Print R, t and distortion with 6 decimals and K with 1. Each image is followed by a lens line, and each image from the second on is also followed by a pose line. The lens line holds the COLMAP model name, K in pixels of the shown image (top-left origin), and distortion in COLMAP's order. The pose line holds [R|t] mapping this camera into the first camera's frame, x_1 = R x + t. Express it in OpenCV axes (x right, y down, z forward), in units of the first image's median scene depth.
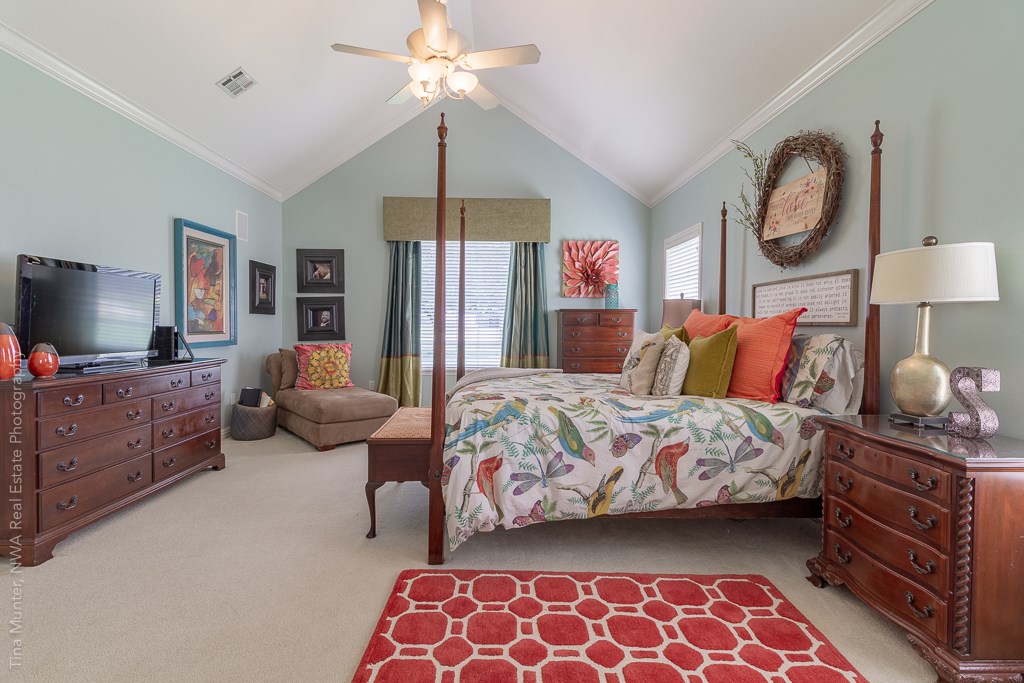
lens RADIAL K [[465.0, 0, 507.8], [0, 465.0, 333.0], [0, 0, 1]] dist [-0.000778, 0.000268]
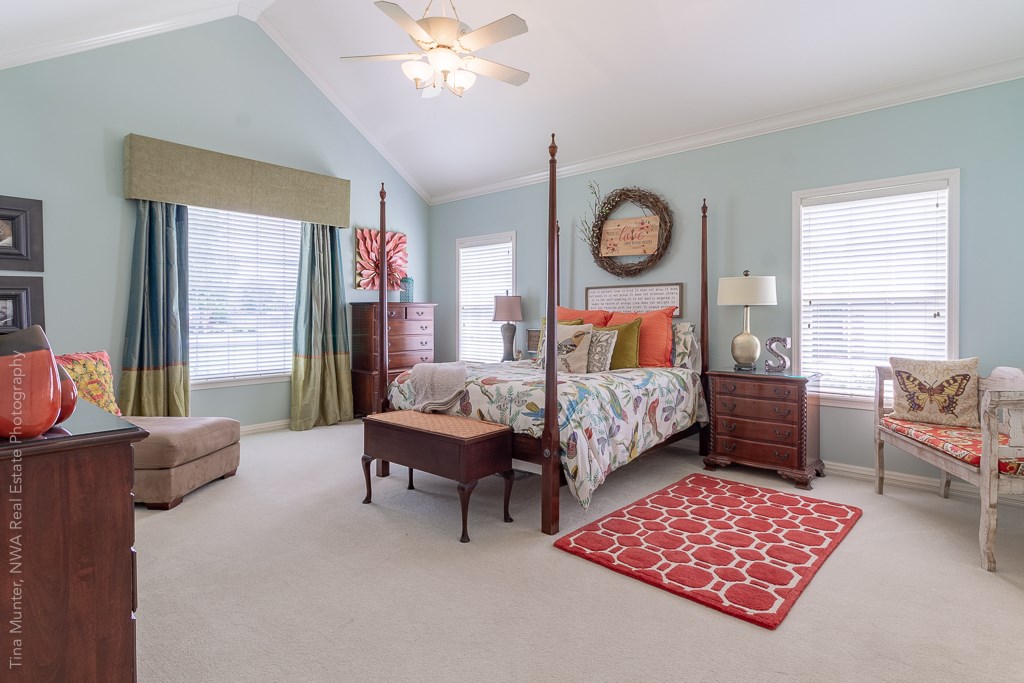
lens RADIAL K [[515.4, 0, 514.8], [0, 515.4, 322.0], [0, 0, 1]] dist [-0.004049, 0.000380]
pose [[0.687557, -0.014895, 0.725978, -1.100808], [0.021912, 0.999760, -0.000240, -0.013514], [-0.725800, 0.016073, 0.687718, 0.206336]]
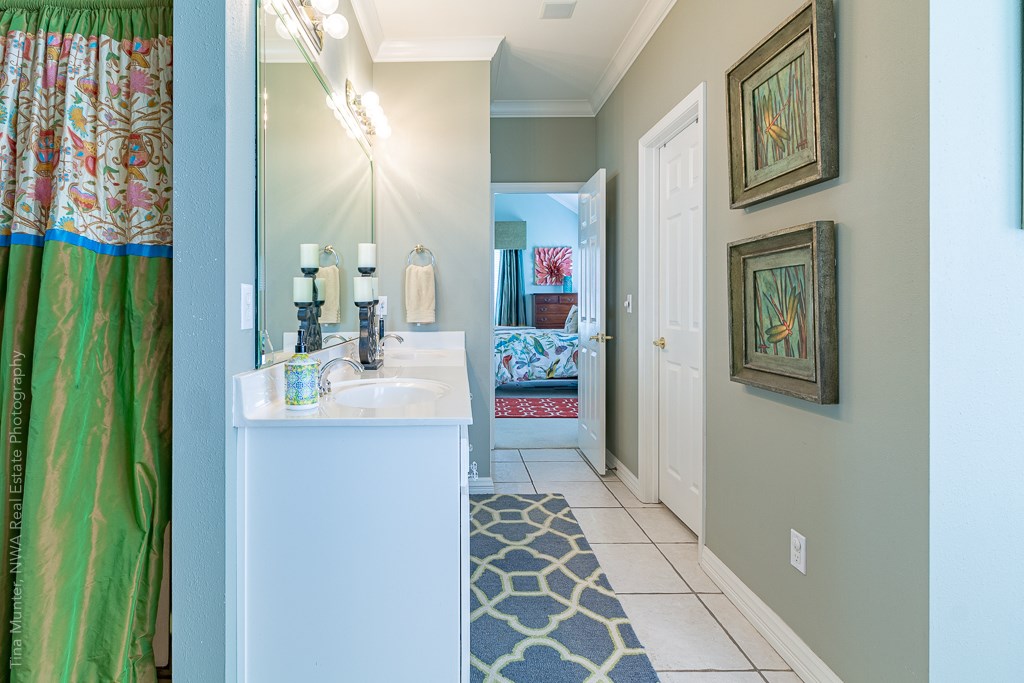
lens RADIAL K [[515.4, 0, 468.4], [0, 515.4, 299.6], [0, 0, 1]] dist [-0.004049, 0.000380]
pose [[0.999834, -0.012583, -0.013188, -0.205244], [0.012191, 0.999494, -0.029370, 0.042440], [0.013551, 0.029205, 0.999482, -1.792500]]
